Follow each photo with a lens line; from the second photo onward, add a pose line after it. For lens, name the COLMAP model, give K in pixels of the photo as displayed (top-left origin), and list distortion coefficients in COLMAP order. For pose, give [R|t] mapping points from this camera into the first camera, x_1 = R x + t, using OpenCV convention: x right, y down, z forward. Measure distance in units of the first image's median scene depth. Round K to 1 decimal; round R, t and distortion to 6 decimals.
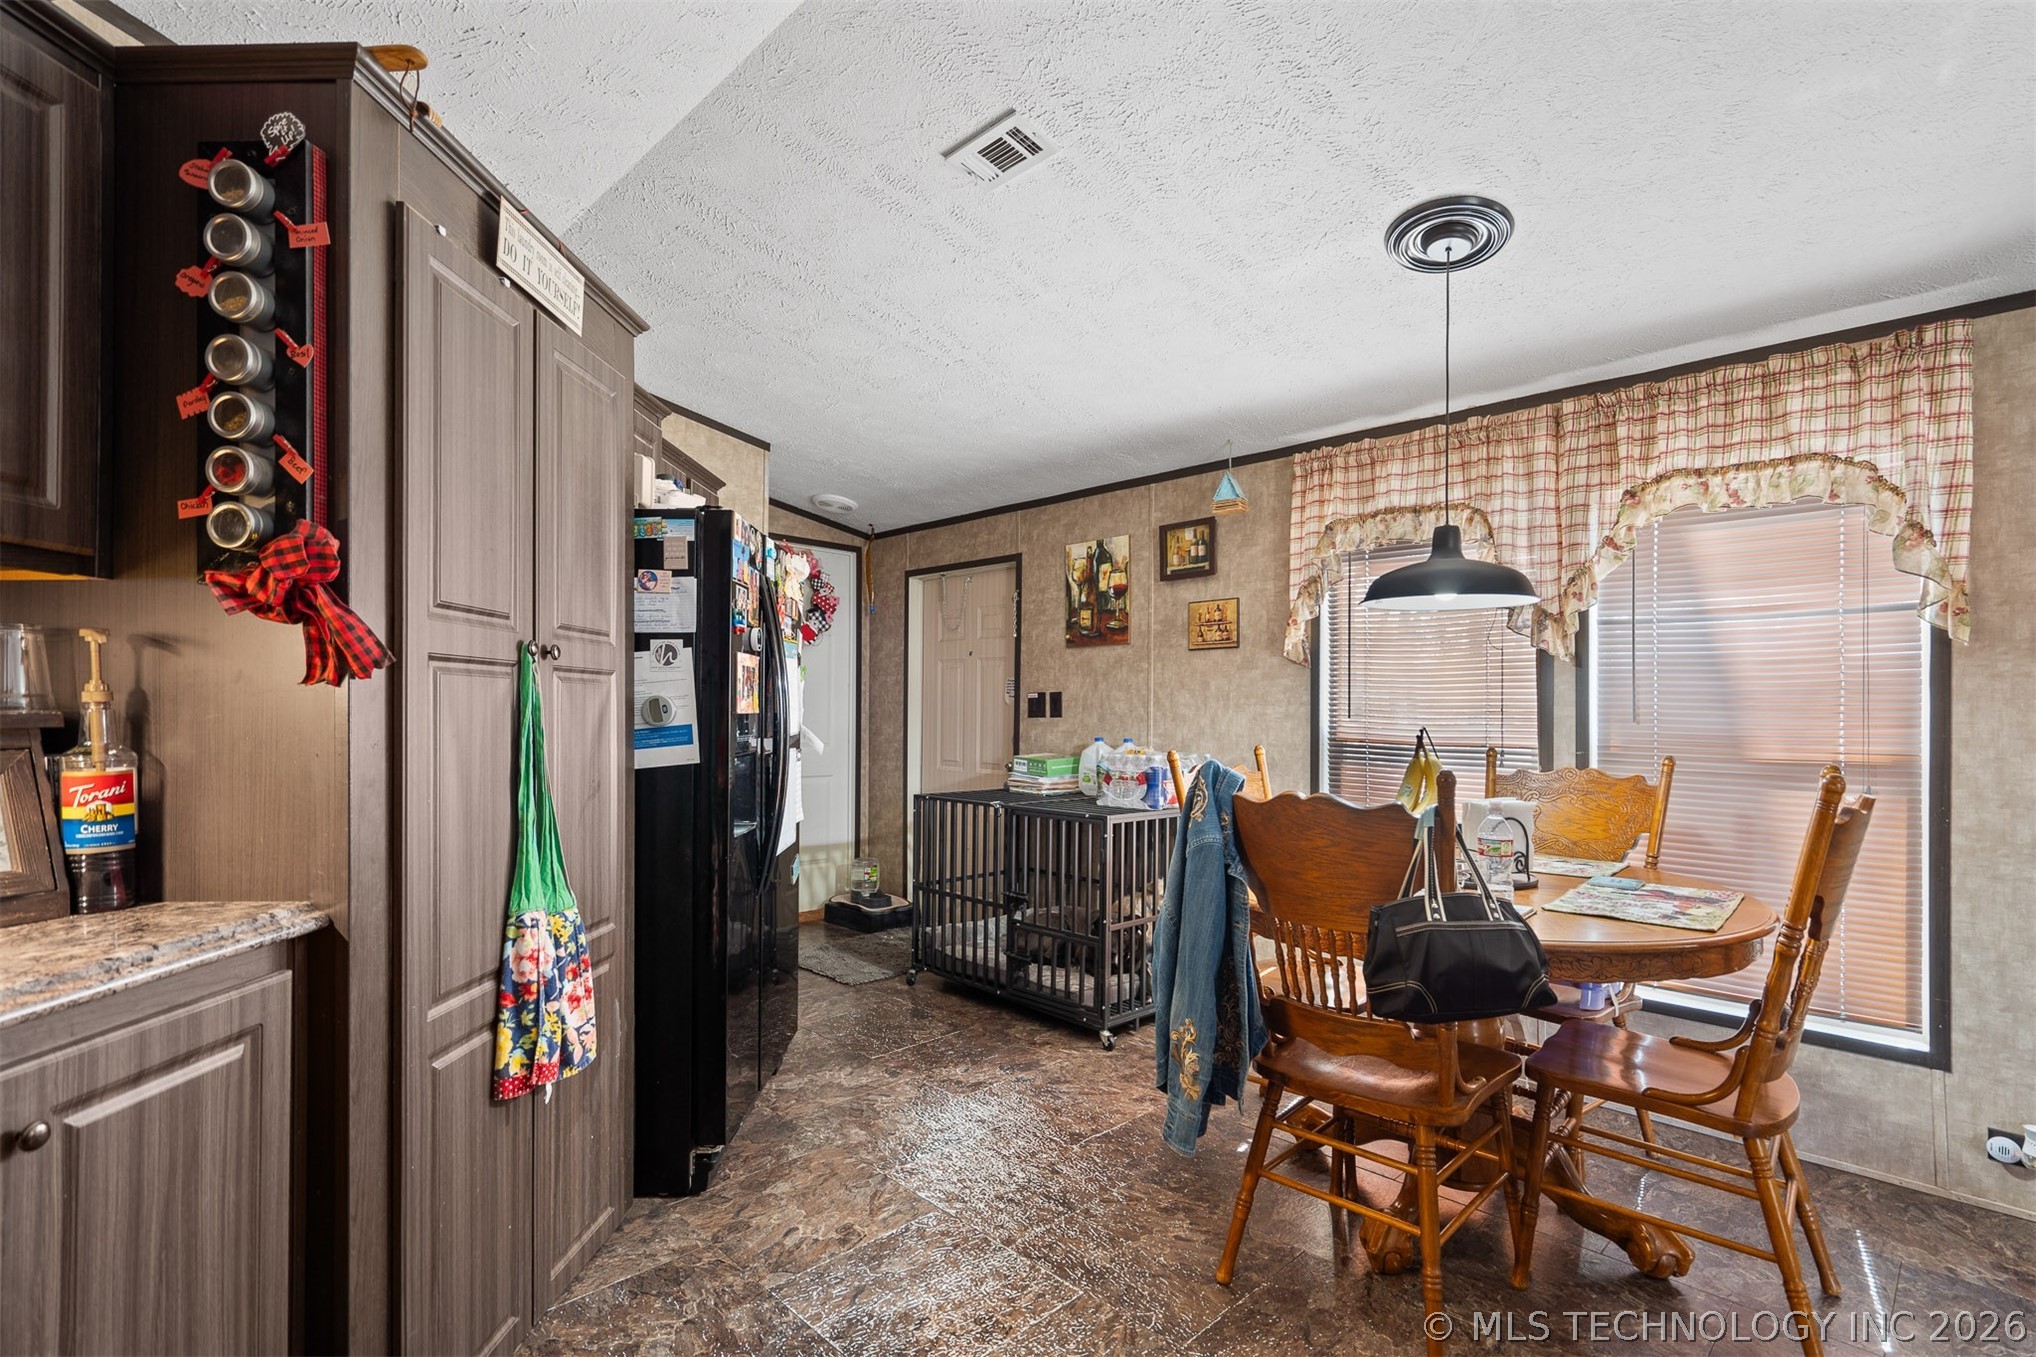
lens RADIAL K [[963.5, 0, 1031.4], [0, 963.5, 702.2], [0, 0, 1]] dist [0.001614, 0.000945]
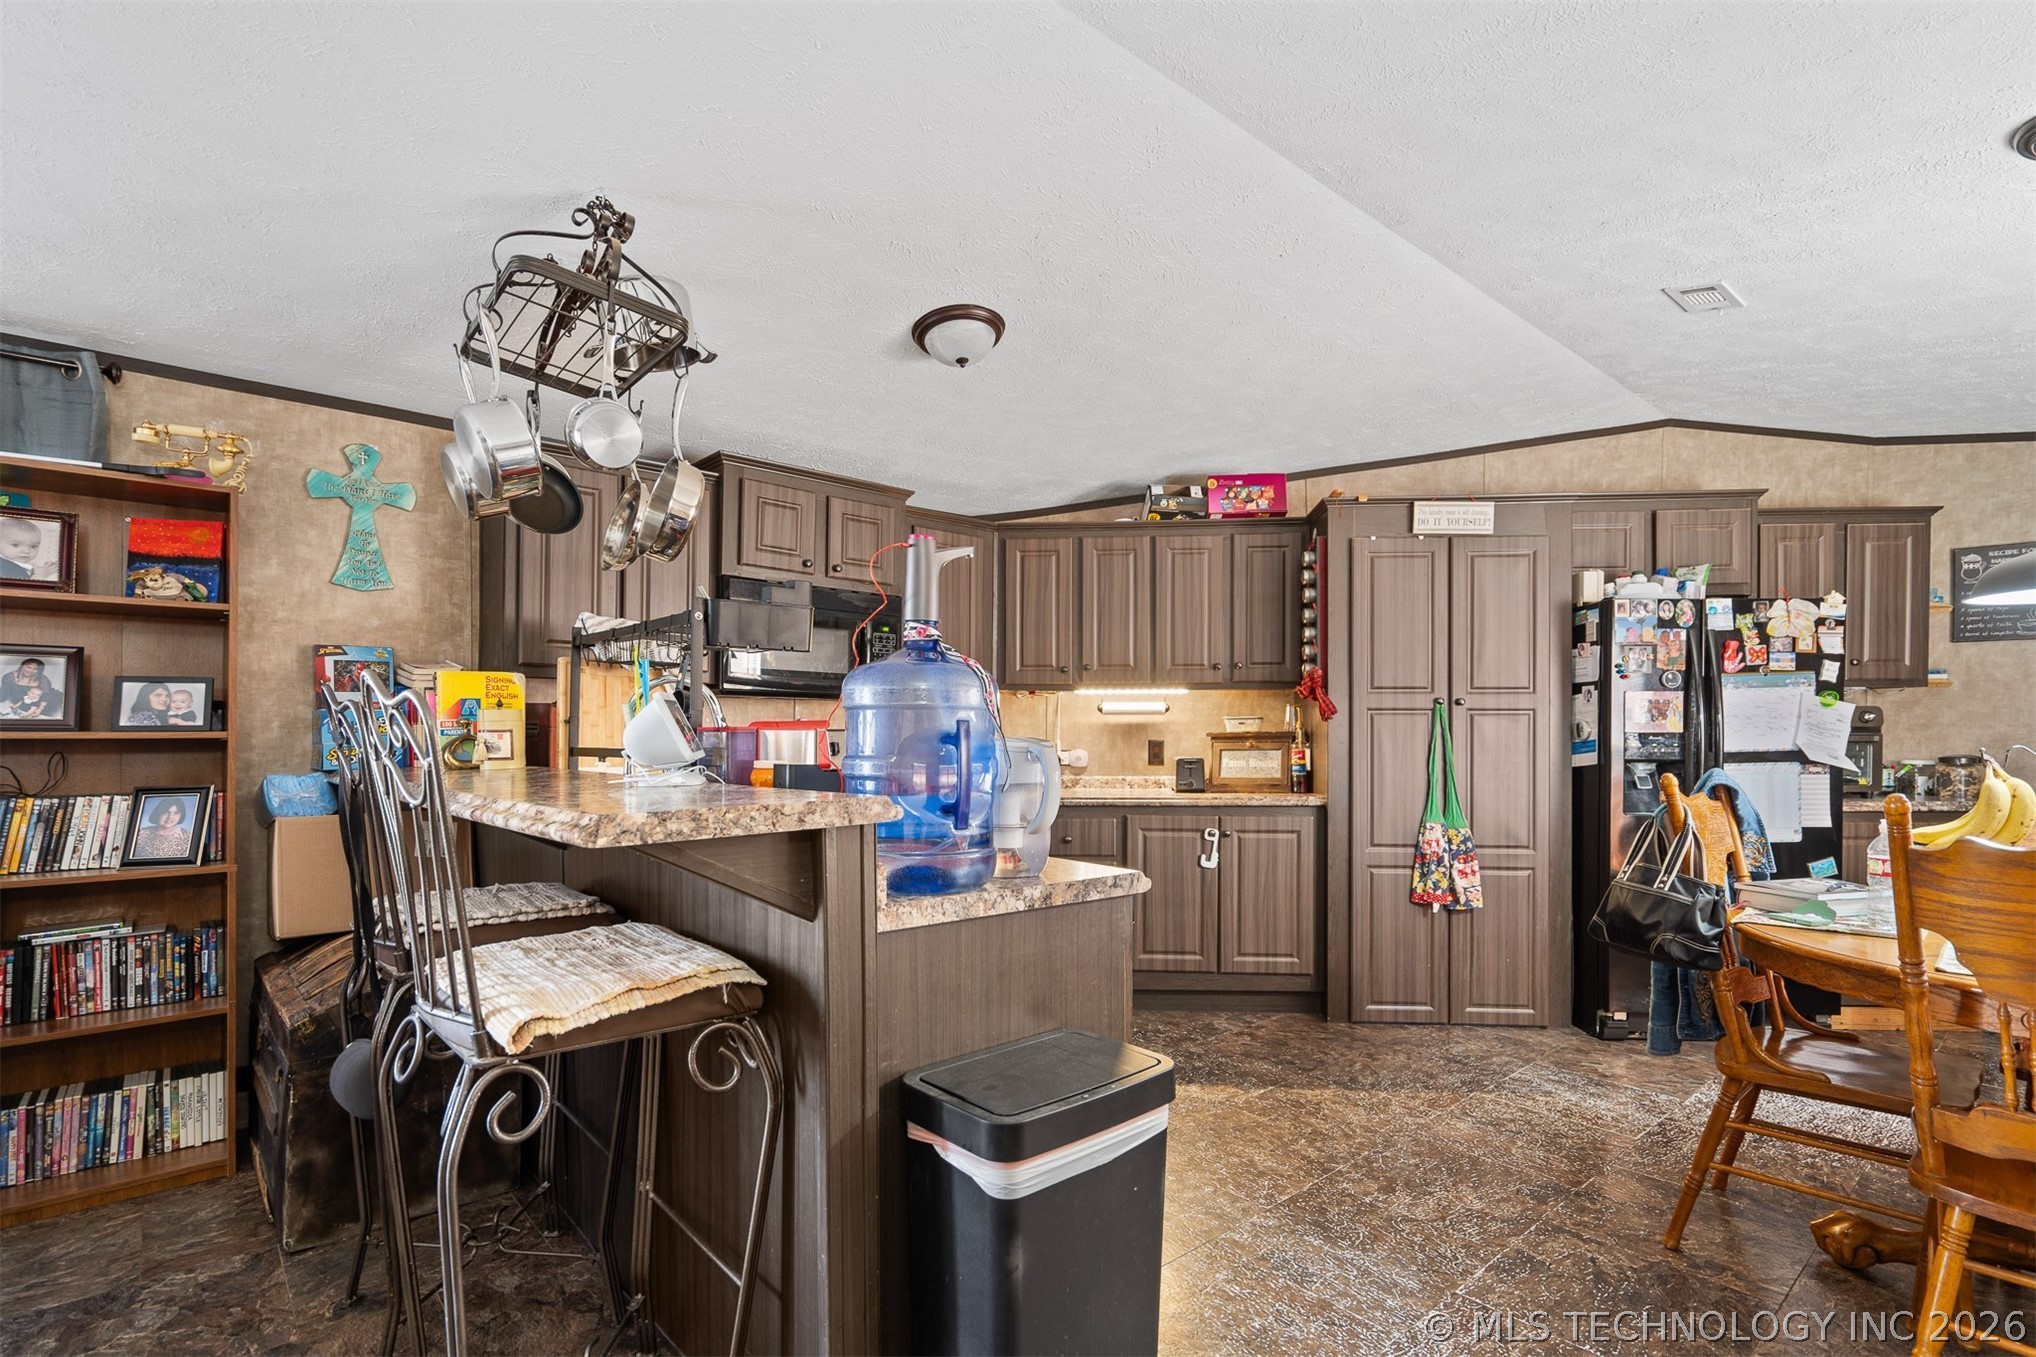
lens RADIAL K [[963.5, 0, 1026.1], [0, 963.5, 734.8], [0, 0, 1]] dist [0.001614, 0.000945]
pose [[-0.057734, 0.001267, -0.998331, 1.292457], [0.007972, 0.999968, 0.000808, 0.007320], [0.998300, -0.007913, -0.057742, 0.161389]]
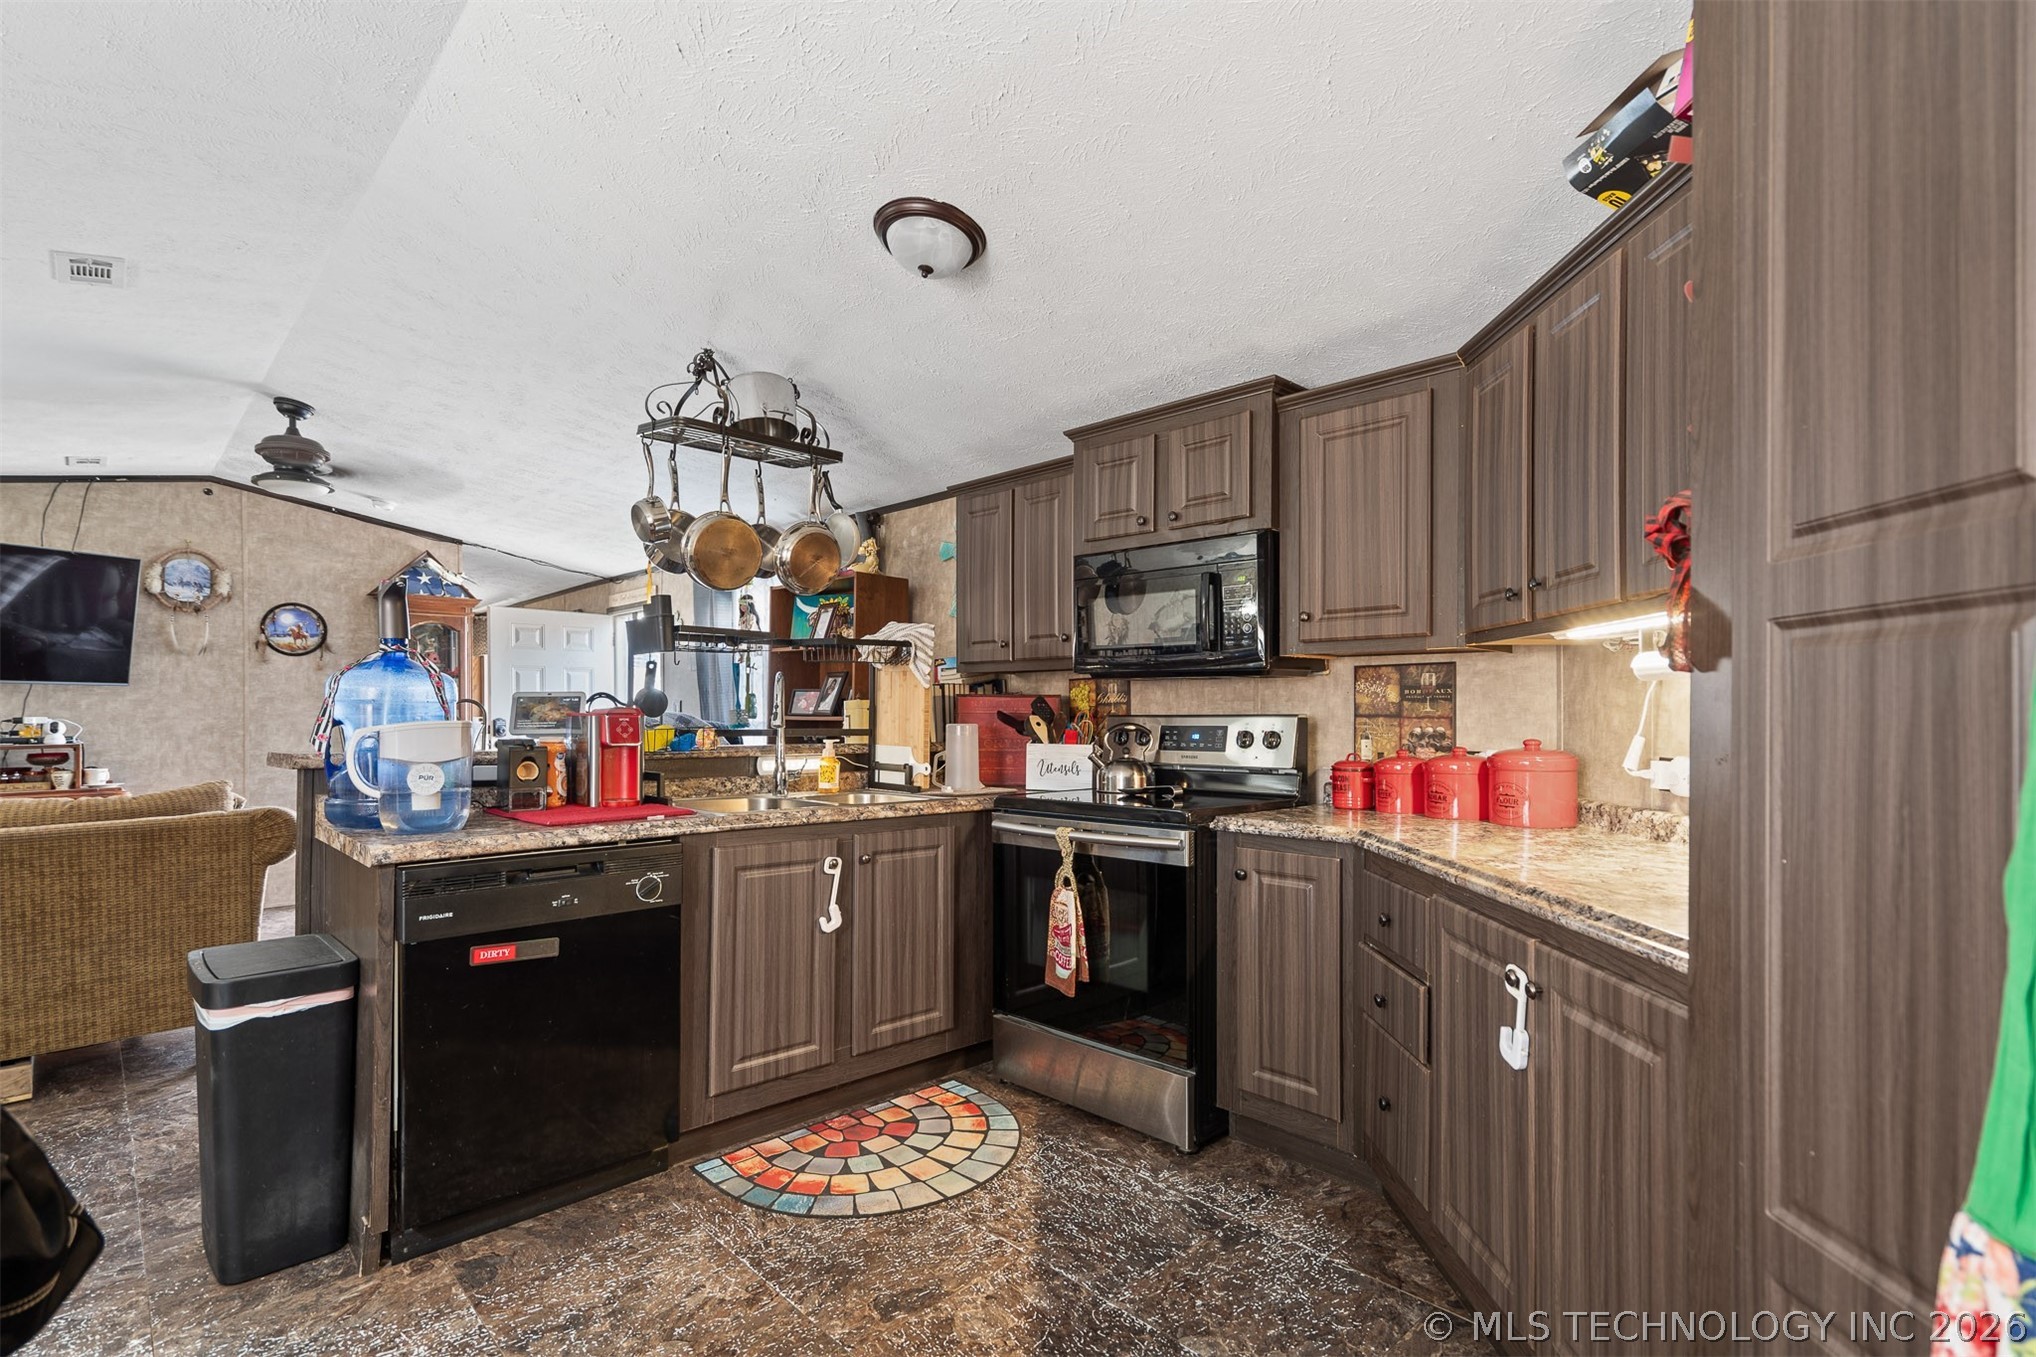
lens RADIAL K [[963.5, 0, 1030.6], [0, 963.5, 716.7], [0, 0, 1]] dist [0.001614, 0.000945]
pose [[-0.999984, -0.005600, 0.001071, -0.095019], [-0.005609, 0.999943, -0.009127, 0.012868], [-0.001020, -0.009133, -0.999958, 1.054478]]
